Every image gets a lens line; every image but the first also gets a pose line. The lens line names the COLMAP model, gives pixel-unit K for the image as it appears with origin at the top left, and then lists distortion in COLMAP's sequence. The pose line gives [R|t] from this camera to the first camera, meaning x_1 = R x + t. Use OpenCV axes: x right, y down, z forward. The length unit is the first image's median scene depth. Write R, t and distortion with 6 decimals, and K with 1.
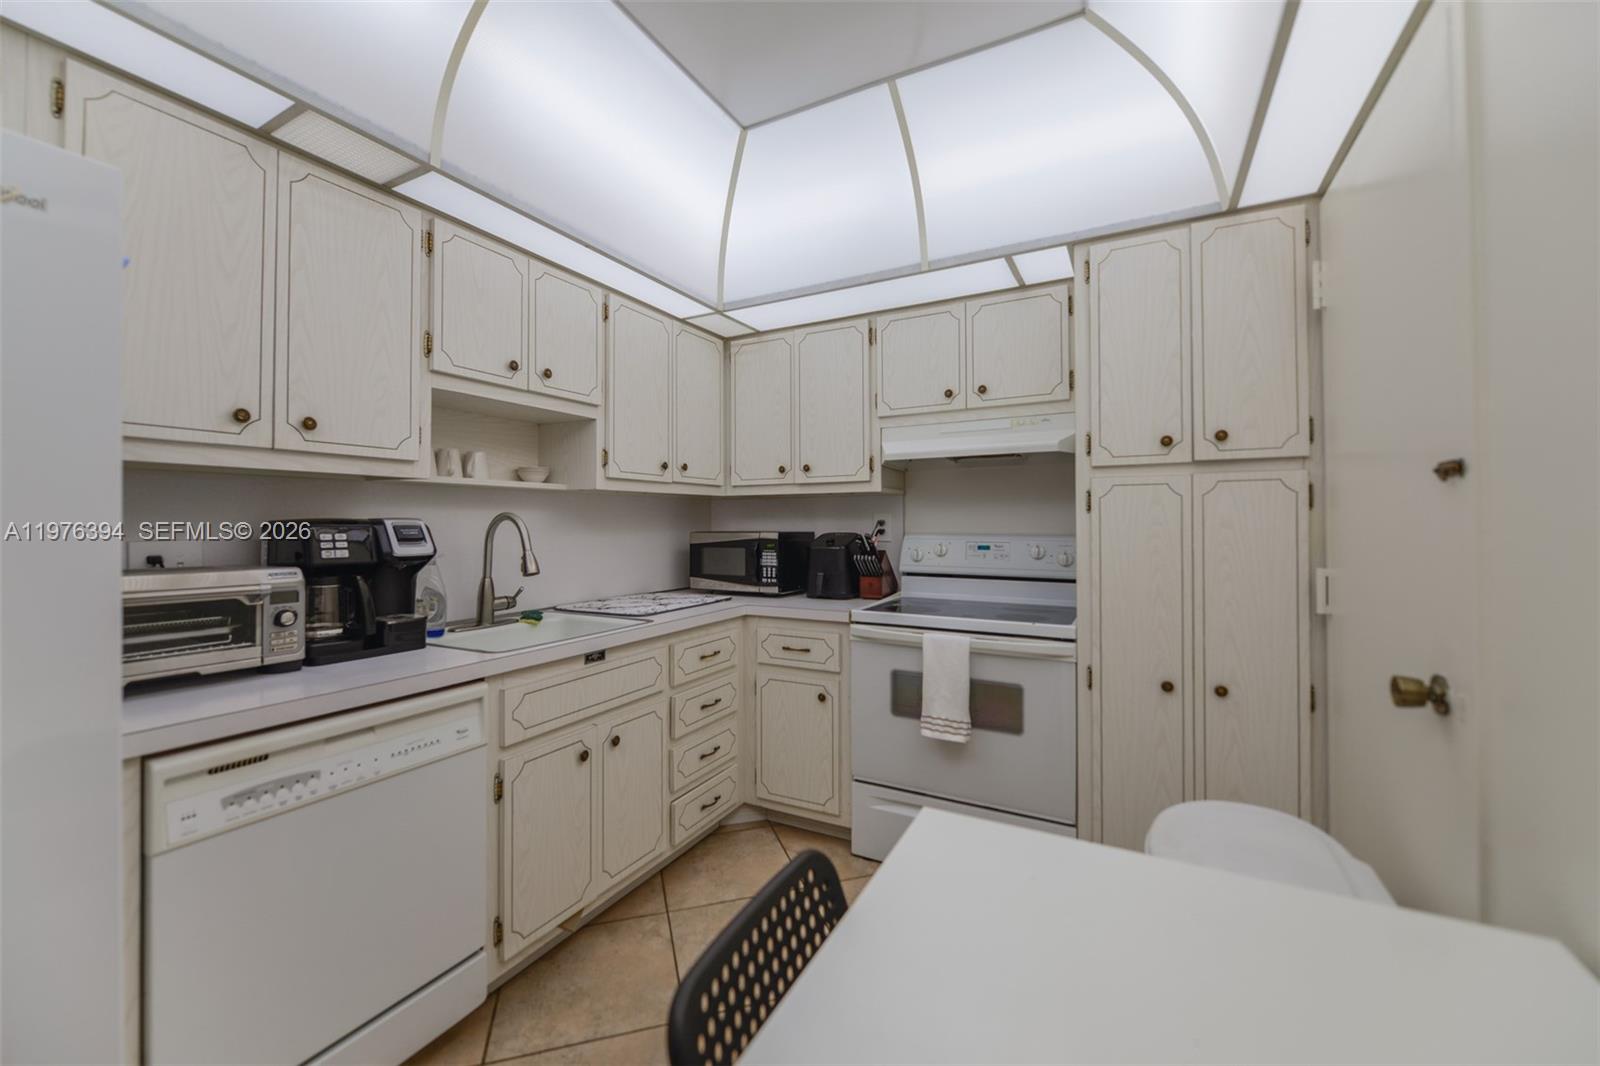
lens RADIAL K [[639.4, 0, 802.3], [0, 639.4, 516.6], [0, 0, 1]] dist [-0.000645, -0.000219]
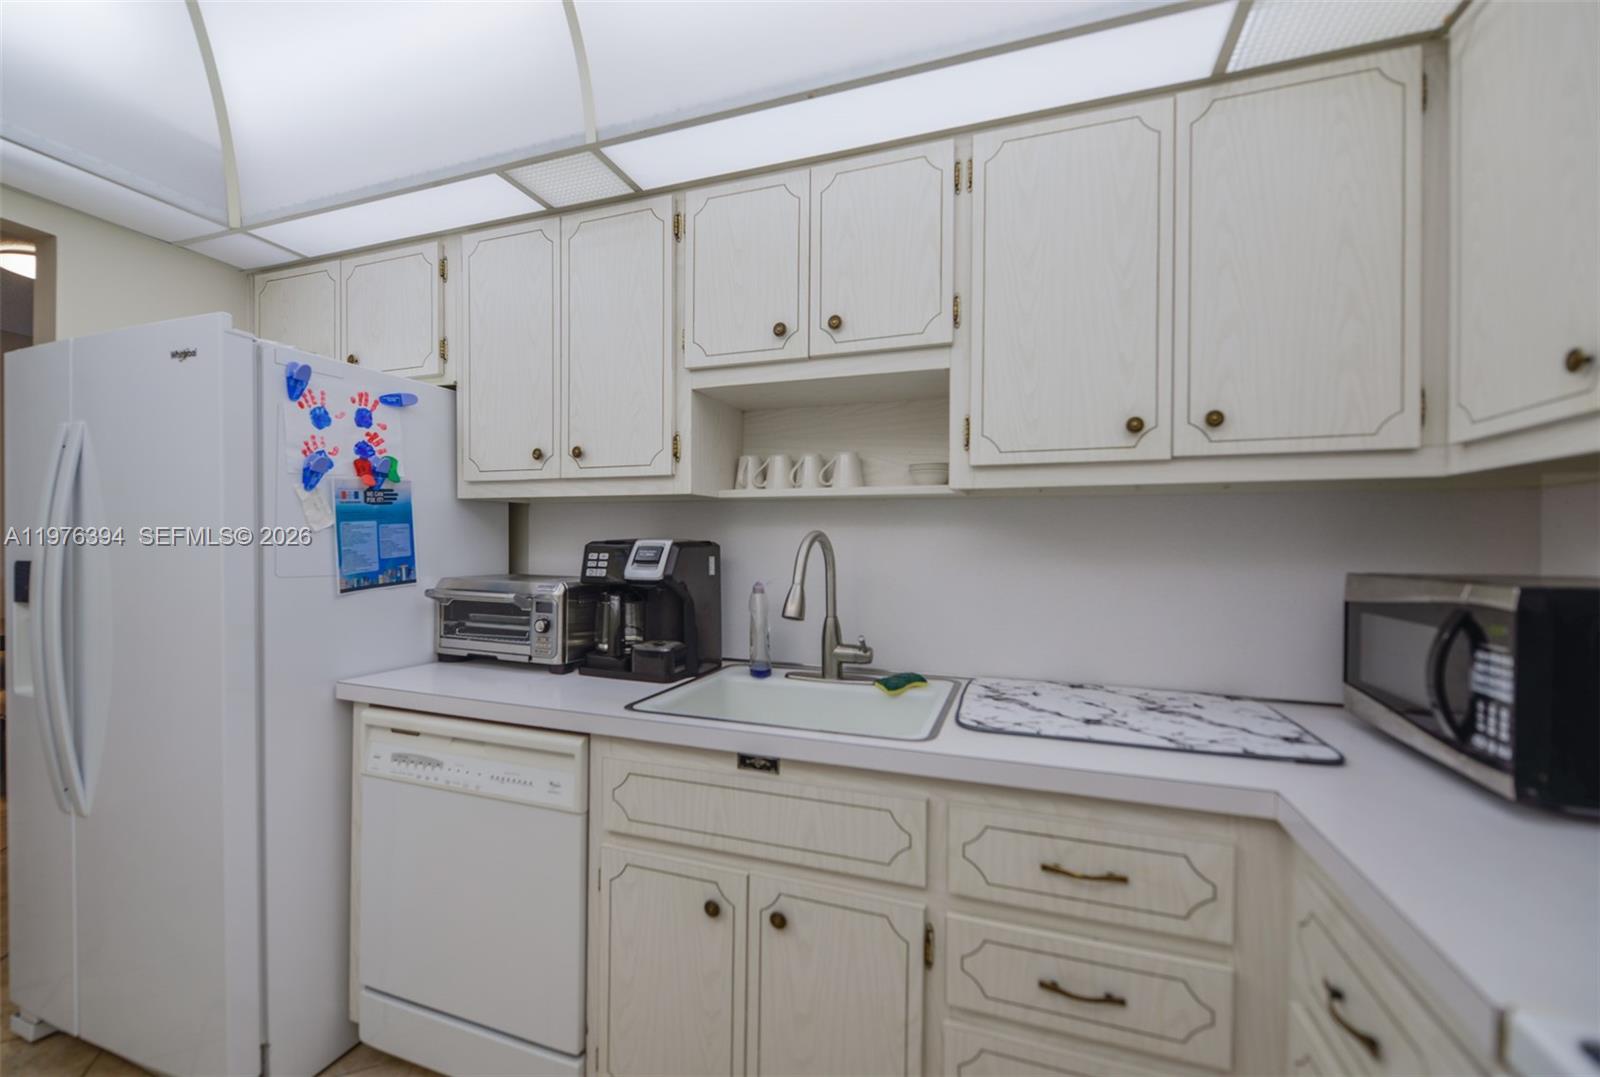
lens RADIAL K [[644.3, 0, 795.4], [0, 644.3, 546.8], [0, 0, 1]] dist [-0.002078, -0.000125]
pose [[0.141058, 0.008703, -0.989963, 0.246624], [0.000891, 0.999960, 0.008918, 0.004734], [0.990001, -0.002140, 0.141044, 0.798128]]
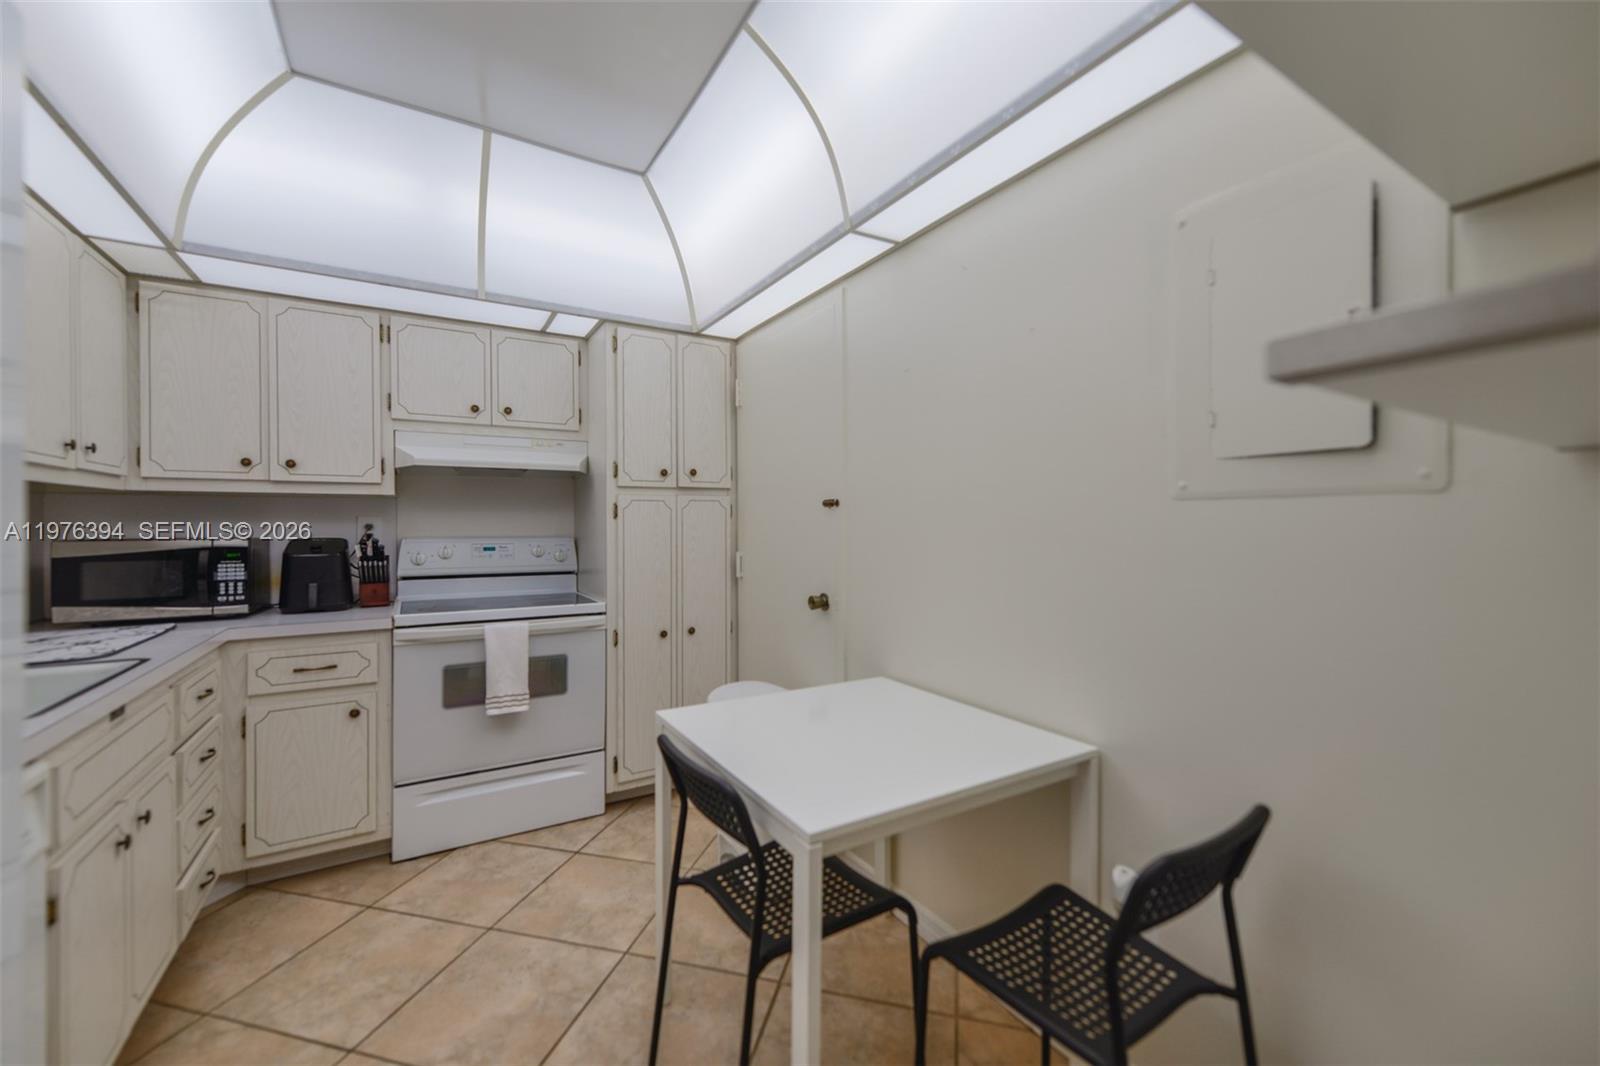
lens RADIAL K [[635.3, 0, 793.6], [0, 635.3, 528.2], [0, 0, 1]] dist [0.001255, -0.000406]
pose [[0.507942, -0.003091, 0.861386, -0.479599], [-0.006755, 0.999949, 0.007572, 0.000215], [-0.861365, -0.009664, 0.507895, -0.026933]]
